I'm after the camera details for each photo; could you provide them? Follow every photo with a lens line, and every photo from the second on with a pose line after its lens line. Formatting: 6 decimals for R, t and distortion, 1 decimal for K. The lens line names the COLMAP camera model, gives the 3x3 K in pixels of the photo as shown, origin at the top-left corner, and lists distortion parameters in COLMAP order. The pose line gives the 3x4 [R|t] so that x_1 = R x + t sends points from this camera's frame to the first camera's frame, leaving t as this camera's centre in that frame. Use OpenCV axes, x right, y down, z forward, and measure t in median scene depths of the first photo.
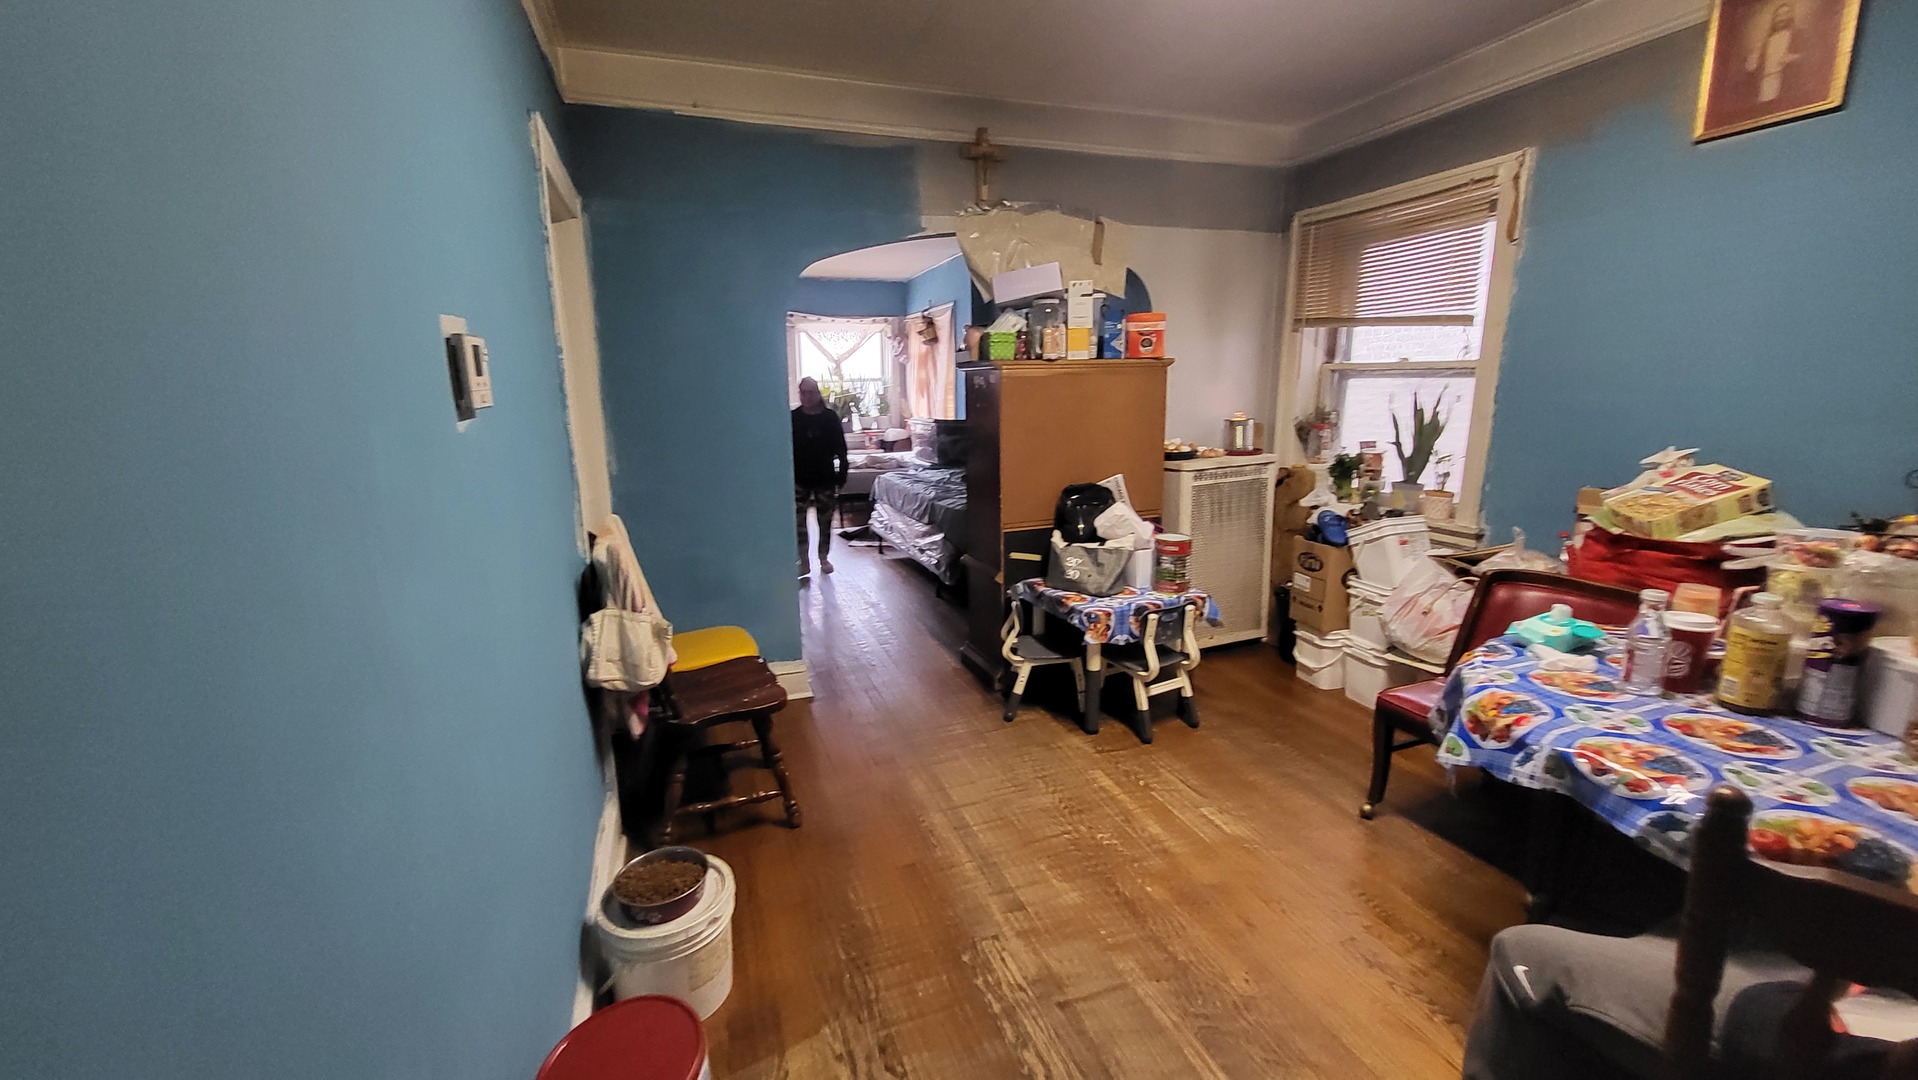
lens RADIAL K [[754.4, 0, 958.7], [0, 754.4, 541.4], [0, 0, 1]] dist [0.000956, 0.000303]
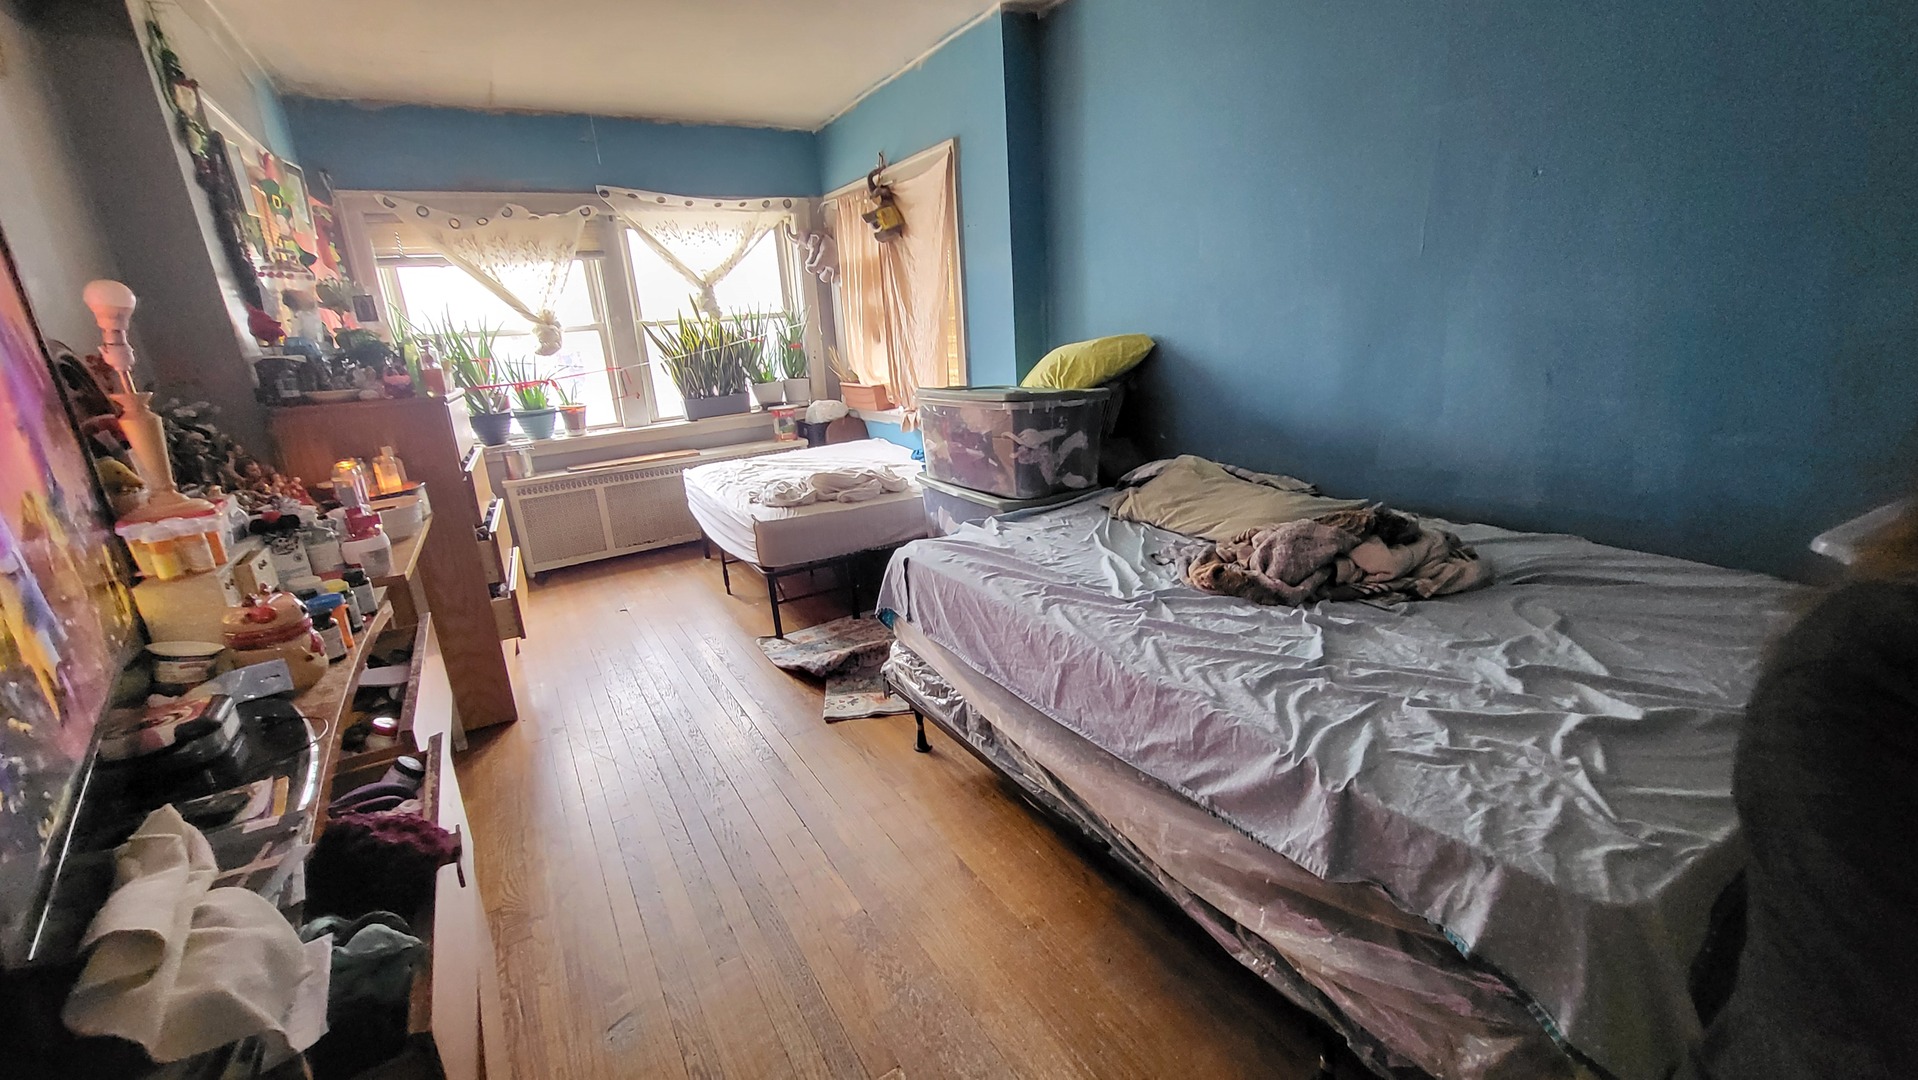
lens RADIAL K [[754.4, 0, 955.1], [0, 754.4, 535.0], [0, 0, 1]] dist [0.000956, 0.000303]
pose [[0.979263, -0.105932, 0.172689, -0.098725], [0.092622, 0.992201, 0.083415, -0.089284], [-0.180179, -0.065690, 0.981438, 0.428498]]
